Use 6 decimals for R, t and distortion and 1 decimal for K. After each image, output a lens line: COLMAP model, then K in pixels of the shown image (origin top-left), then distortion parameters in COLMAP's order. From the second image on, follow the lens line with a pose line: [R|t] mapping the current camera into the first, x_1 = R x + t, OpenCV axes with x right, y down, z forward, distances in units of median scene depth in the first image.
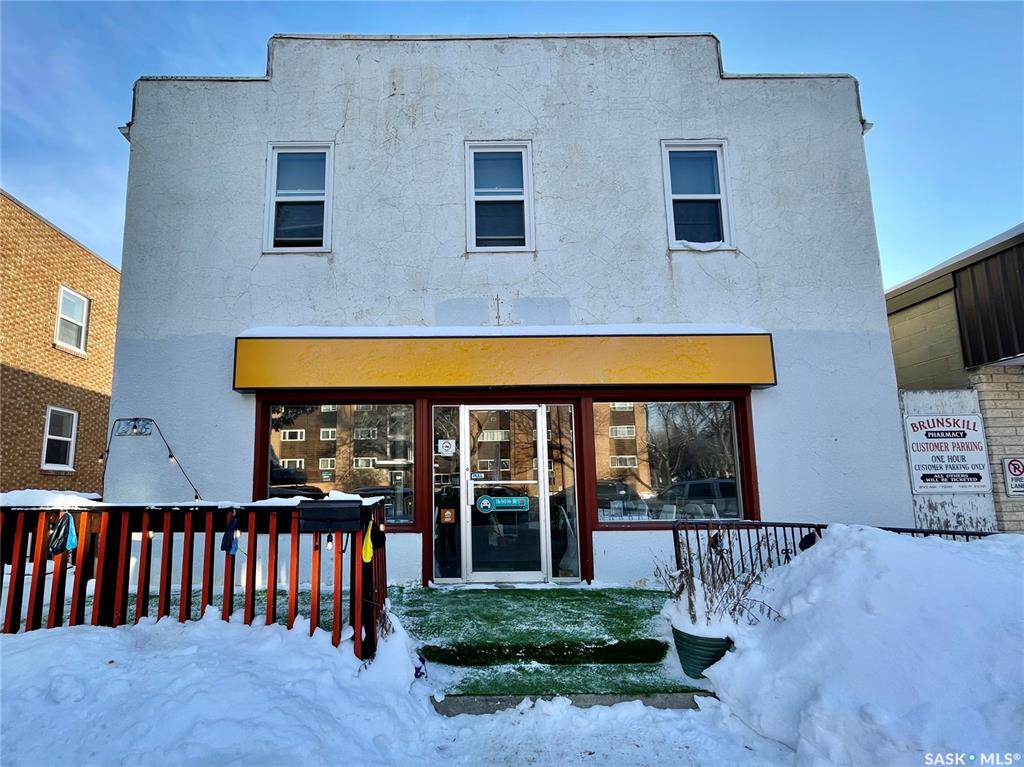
lens RADIAL K [[412.9, 0, 510.8], [0, 412.9, 384.6], [0, 0, 1]] dist [0.000019, -0.000416]
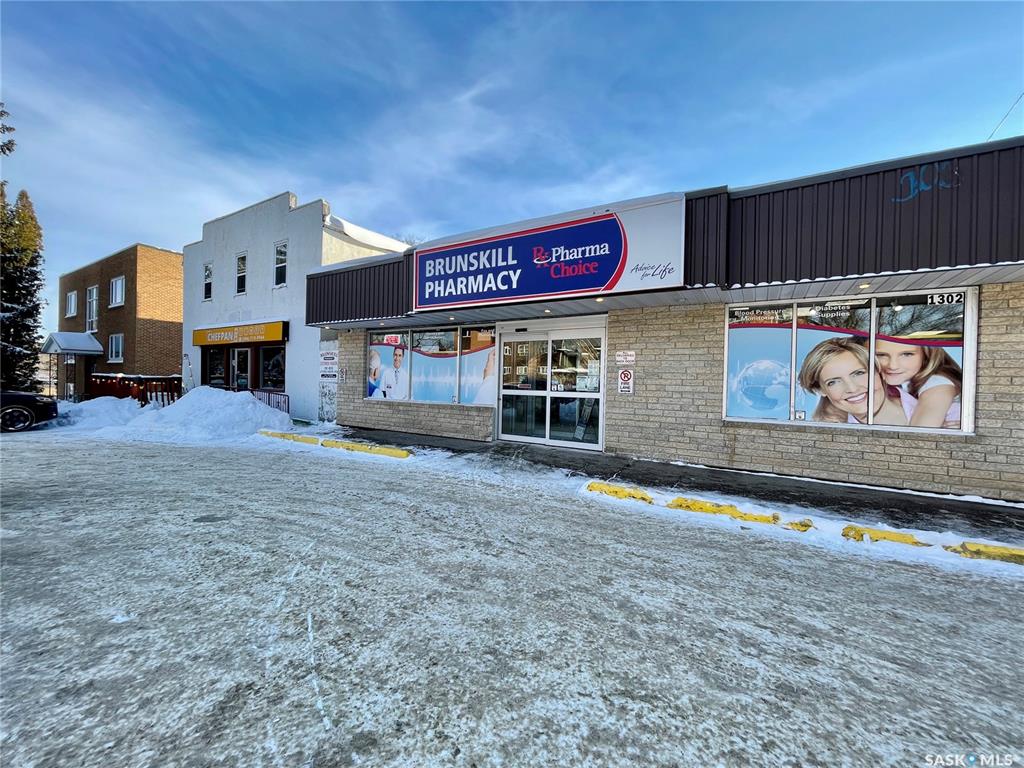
lens RADIAL K [[412.9, 0, 510.8], [0, 412.9, 385.1], [0, 0, 1]] dist [0.000019, -0.000416]
pose [[0.836770, 0.037256, -0.546286, 3.218184], [0.027815, 0.993502, 0.110361, 0.038607], [0.546848, -0.107542, 0.830296, -0.434516]]
